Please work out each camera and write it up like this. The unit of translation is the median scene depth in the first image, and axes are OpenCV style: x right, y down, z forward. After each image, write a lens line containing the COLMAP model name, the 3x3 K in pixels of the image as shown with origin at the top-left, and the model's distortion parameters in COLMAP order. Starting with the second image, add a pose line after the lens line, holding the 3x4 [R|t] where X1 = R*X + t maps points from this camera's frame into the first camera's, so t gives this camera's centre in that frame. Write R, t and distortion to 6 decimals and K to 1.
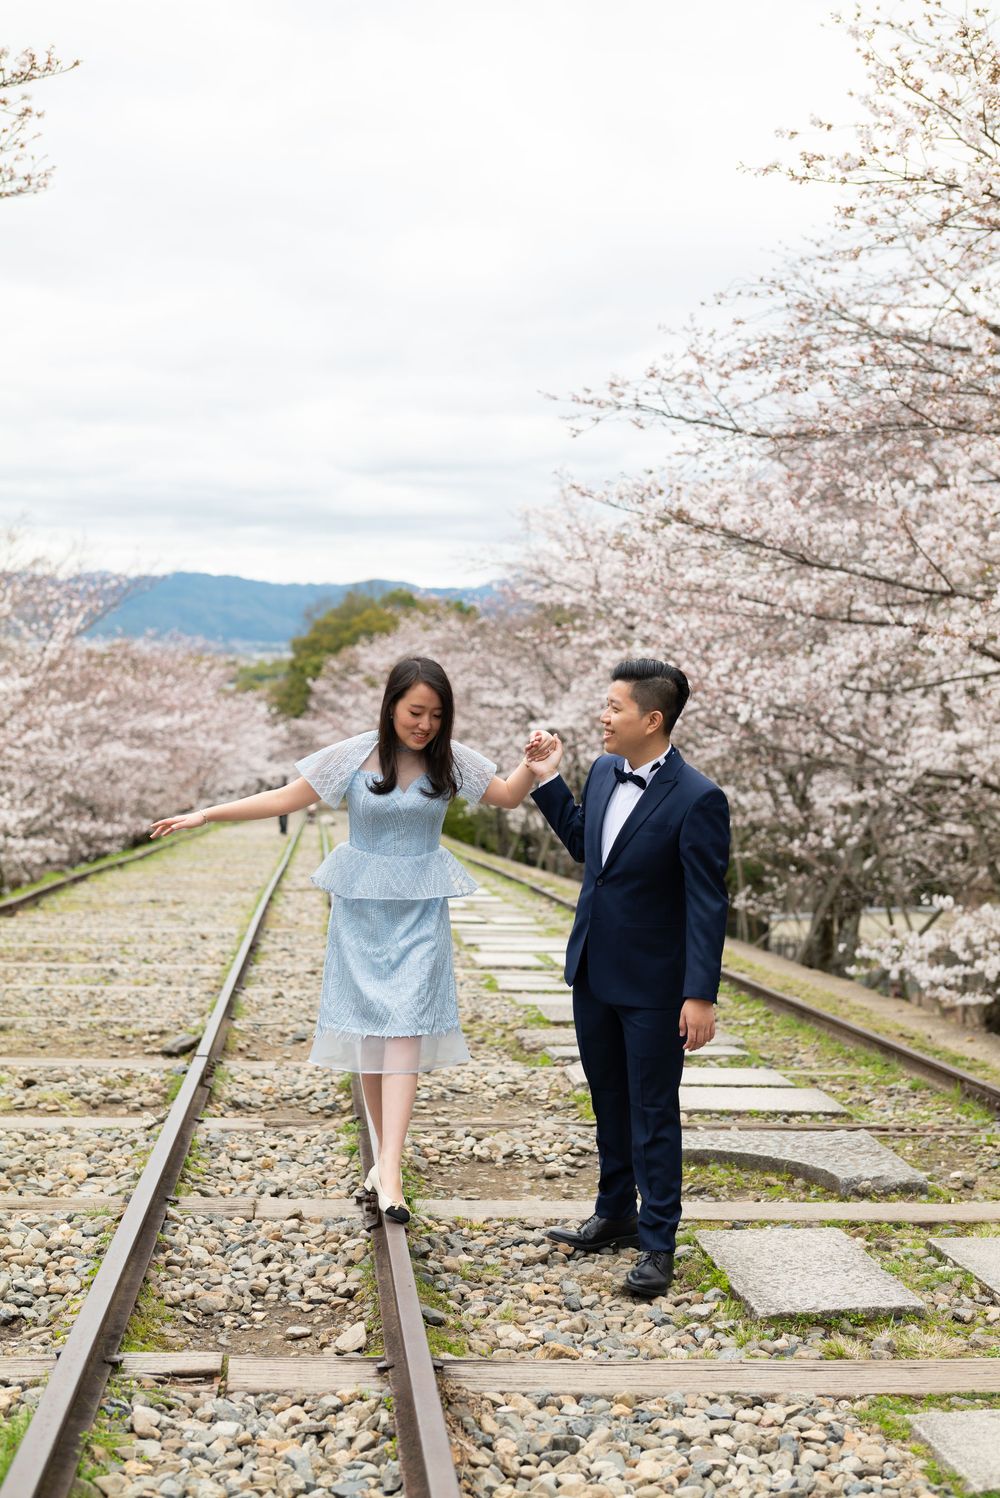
lens RADIAL K [[2097.1, 0, 493.6], [0, 2097.1, 752.0], [0, 0, 1]] dist [-0.014059, 0.000000]
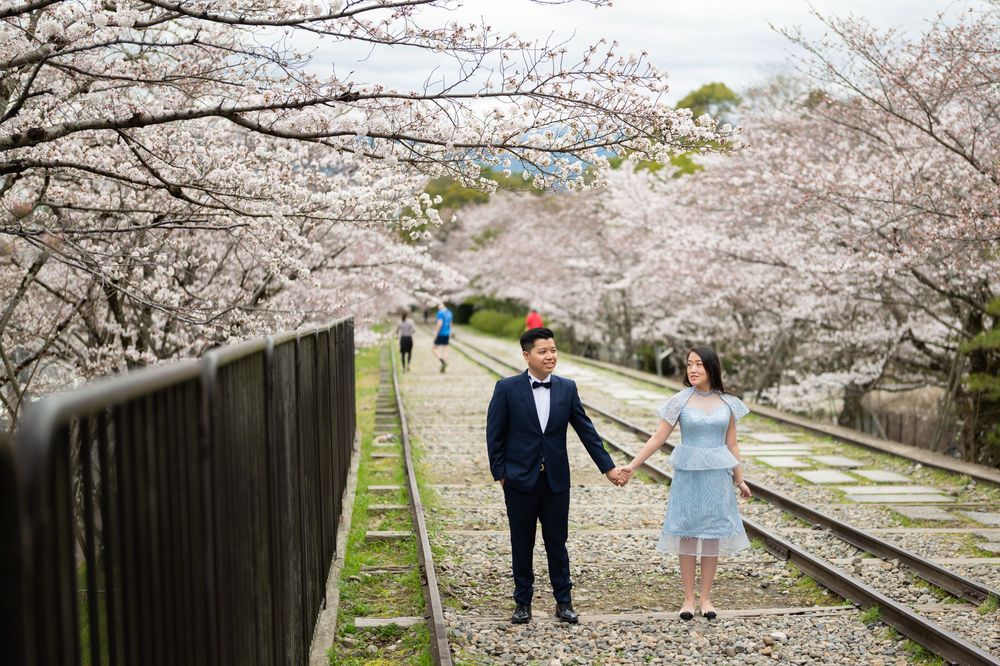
lens RADIAL K [[1677.9, 0, 500.7], [0, 1677.9, 333.9], [0, 0, 1]] dist [-0.044617, 0.000000]
pose [[0.999791, -0.009563, -0.018073, -0.119719], [0.010216, 0.999285, 0.036409, -0.061912], [0.017712, -0.036586, 0.999174, -1.190321]]
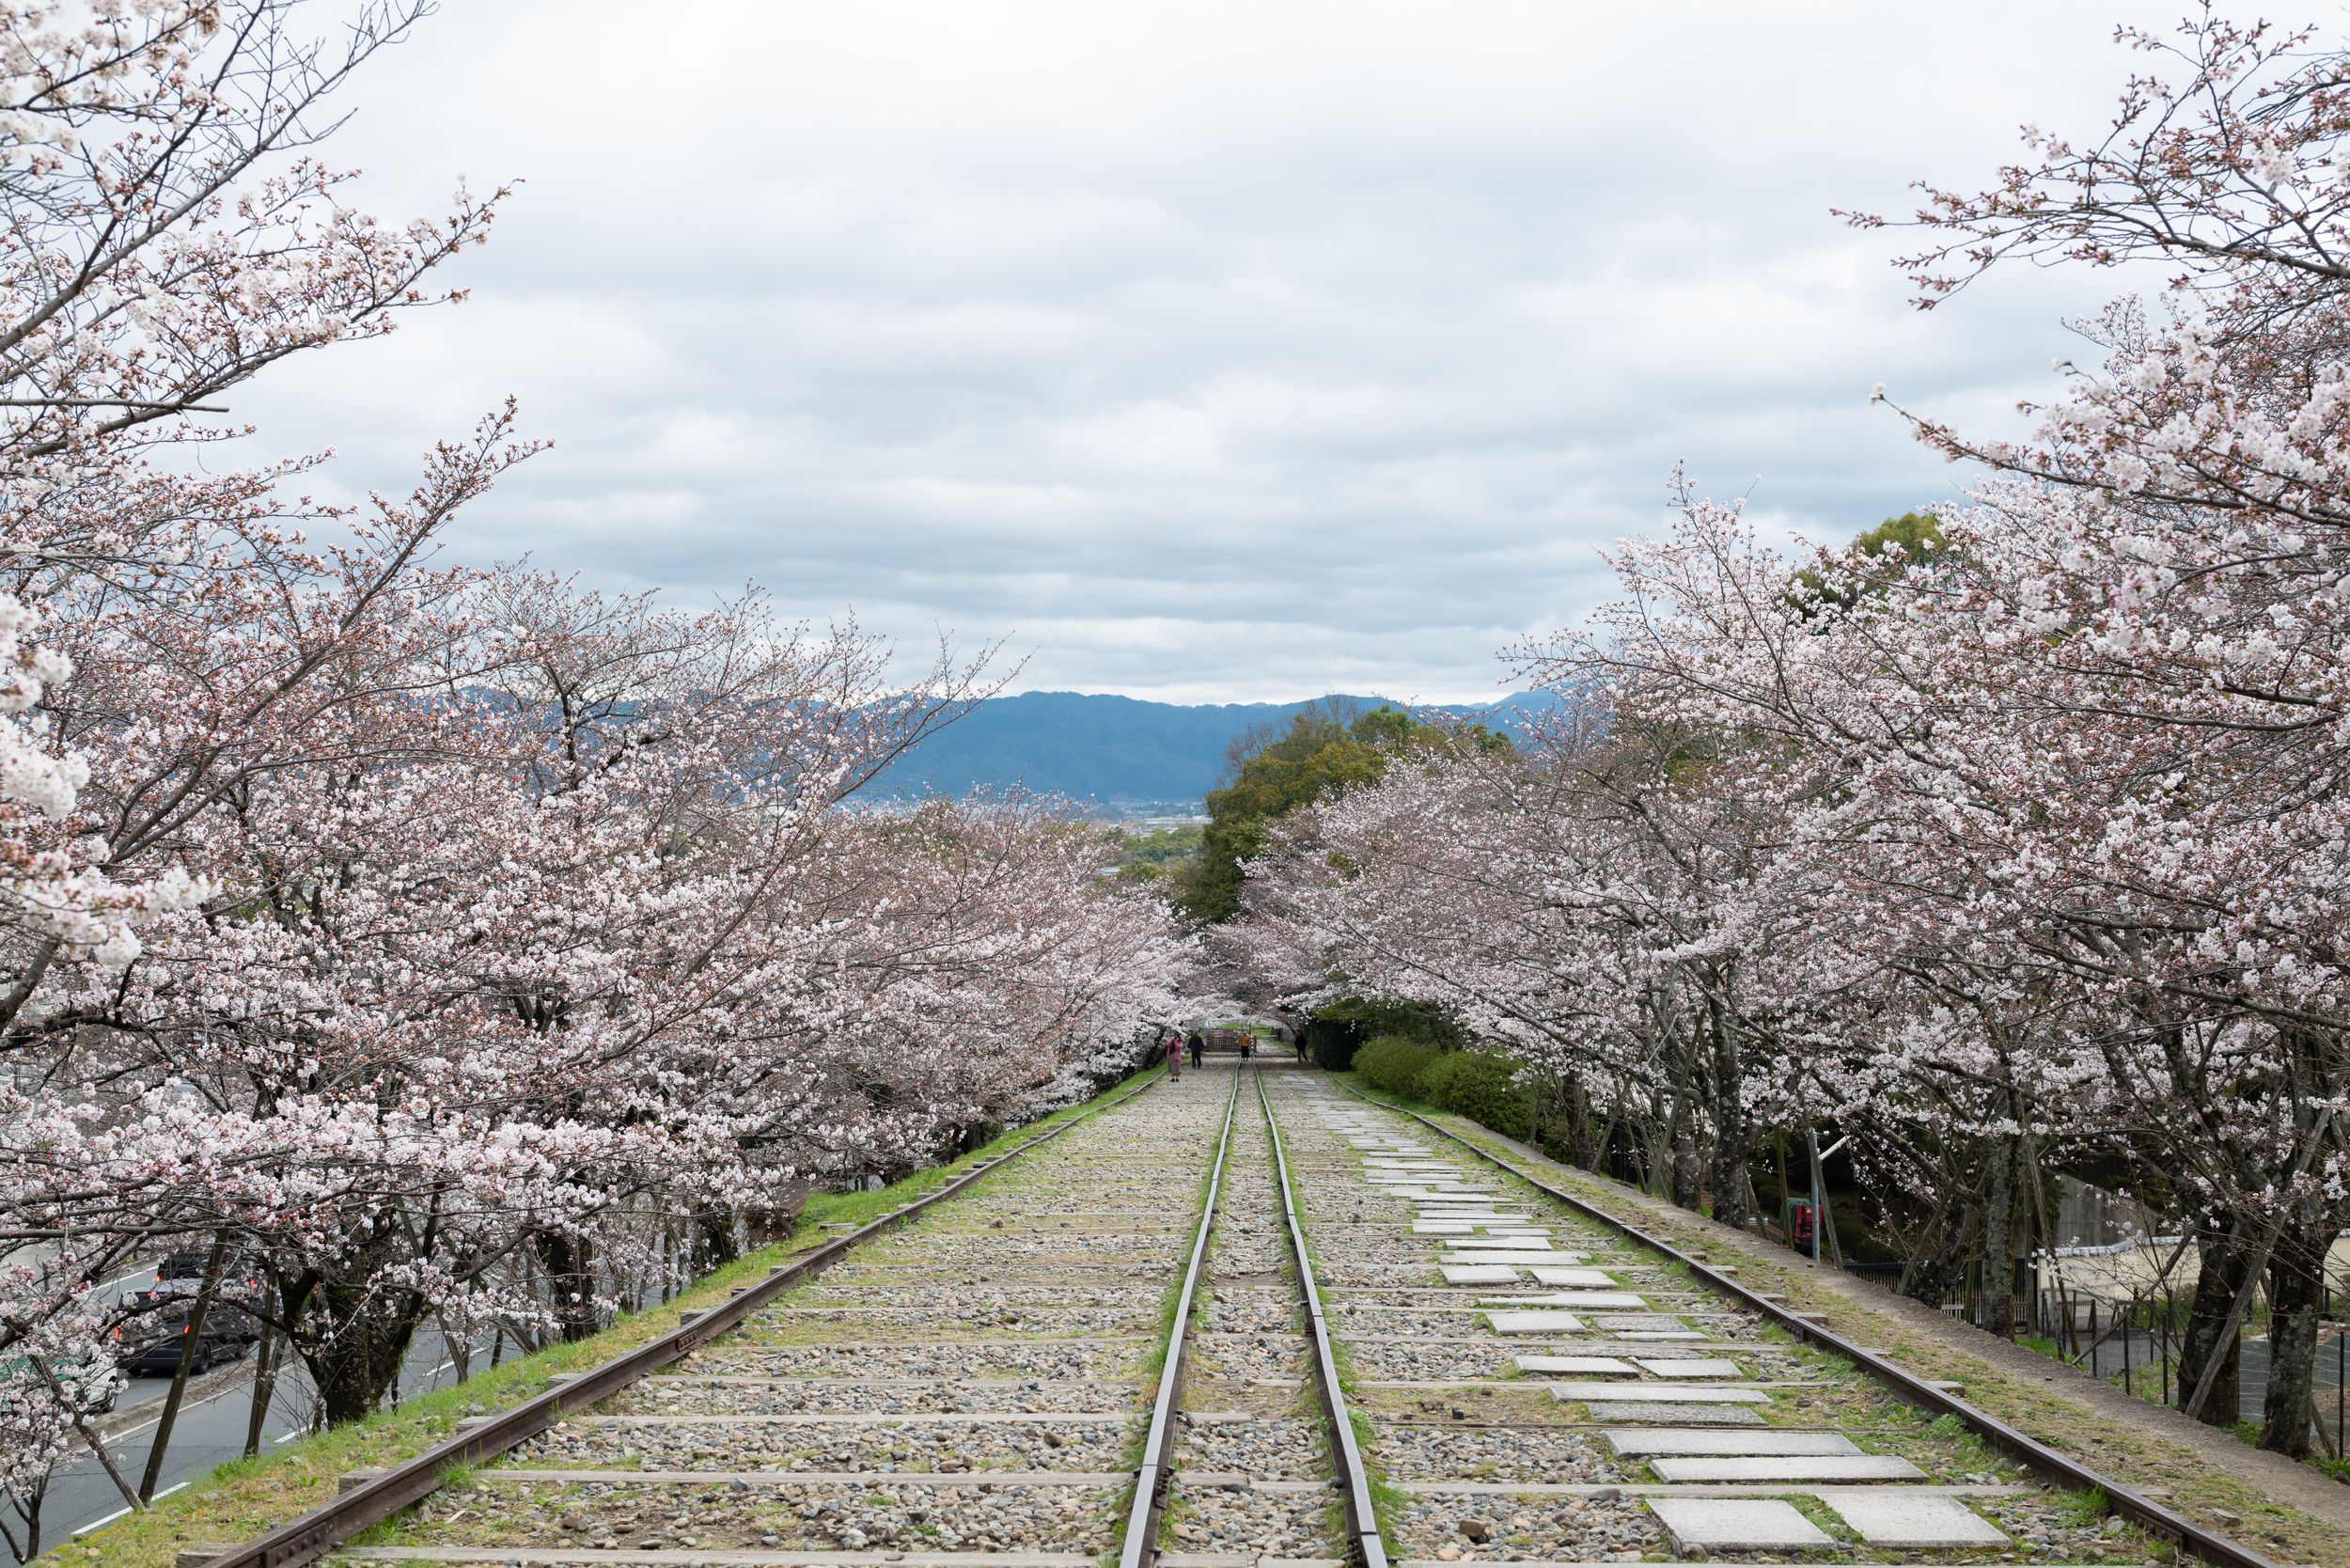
lens RADIAL K [[3290.0, 0, 1183.1], [0, 3290.0, 783.8], [0, 0, 1]] dist [-0.014059, 0.000000]
pose [[0.994480, -0.022479, -0.102488, -0.036472], [0.016737, 0.998260, -0.056544, -0.018924], [0.103580, 0.054516, 0.993126, 0.313348]]
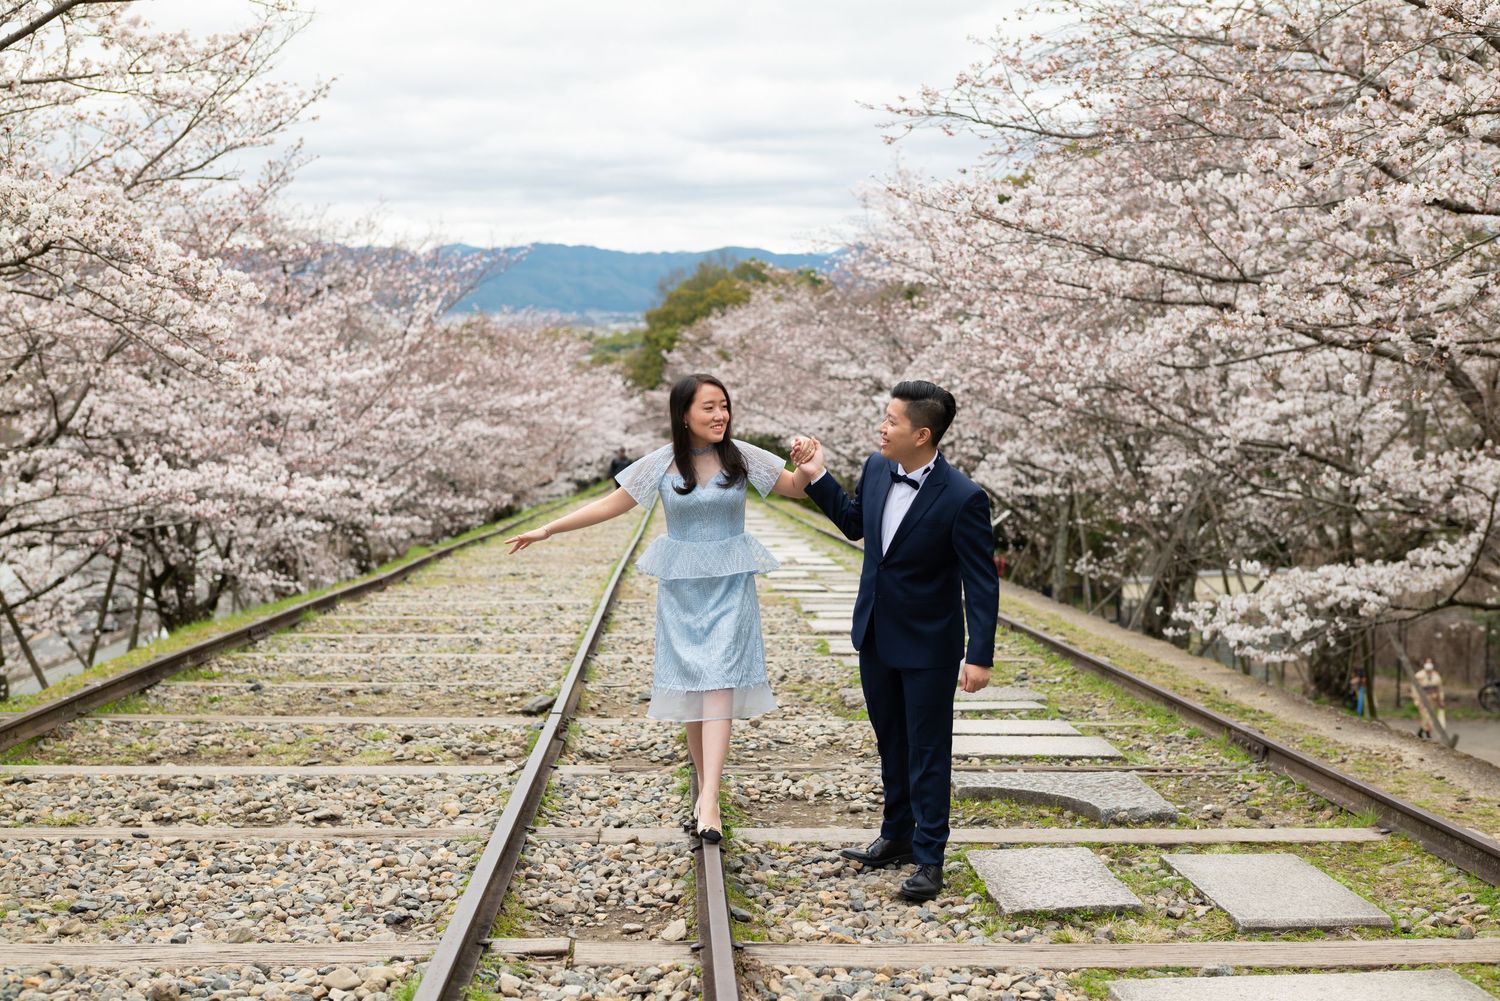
lens RADIAL K [[2099.9, 0, 752.0], [0, 2099.9, 502.5], [0, 0, 1]] dist [-0.014059, 0.000000]
pose [[0.998739, -0.014934, -0.047938, 0.015279], [0.016839, 0.999074, 0.039585, -0.008393], [0.047302, -0.040342, 0.998066, -0.084697]]
